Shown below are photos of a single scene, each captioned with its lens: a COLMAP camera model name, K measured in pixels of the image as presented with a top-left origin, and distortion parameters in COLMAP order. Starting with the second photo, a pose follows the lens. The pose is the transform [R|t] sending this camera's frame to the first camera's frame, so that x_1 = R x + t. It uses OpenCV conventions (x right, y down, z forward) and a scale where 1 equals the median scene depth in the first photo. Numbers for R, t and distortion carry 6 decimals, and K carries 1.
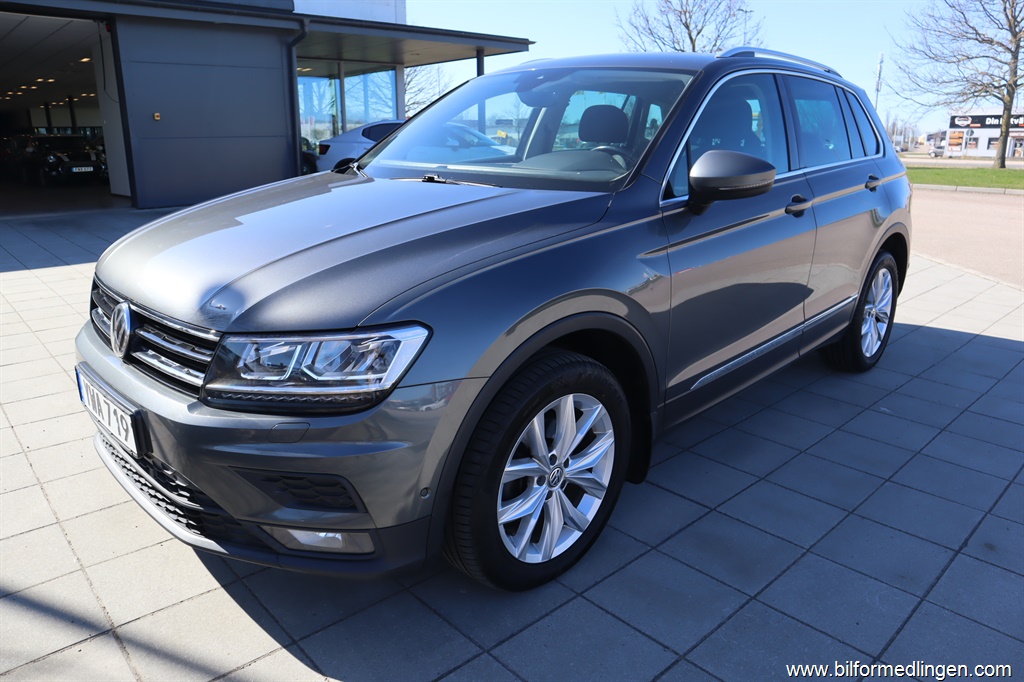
lens RADIAL K [[715.3, 0, 512.0], [0, 715.3, 341.0], [0, 0, 1]] dist [-0.122600, 0.058680]
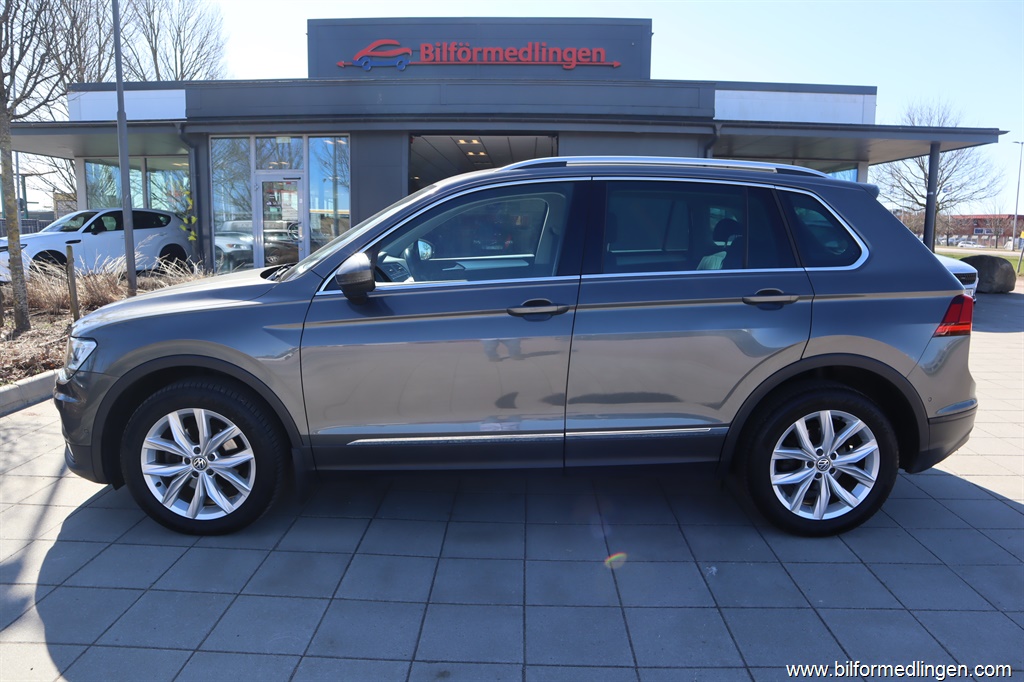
lens RADIAL K [[715.3, 0, 512.0], [0, 715.3, 341.0], [0, 0, 1]] dist [-0.122600, 0.058680]
pose [[0.714810, 0.119952, -0.688954, 0.280653], [-0.205645, 0.977675, -0.043142, -0.024951], [0.668399, 0.172519, 0.723520, 0.060420]]
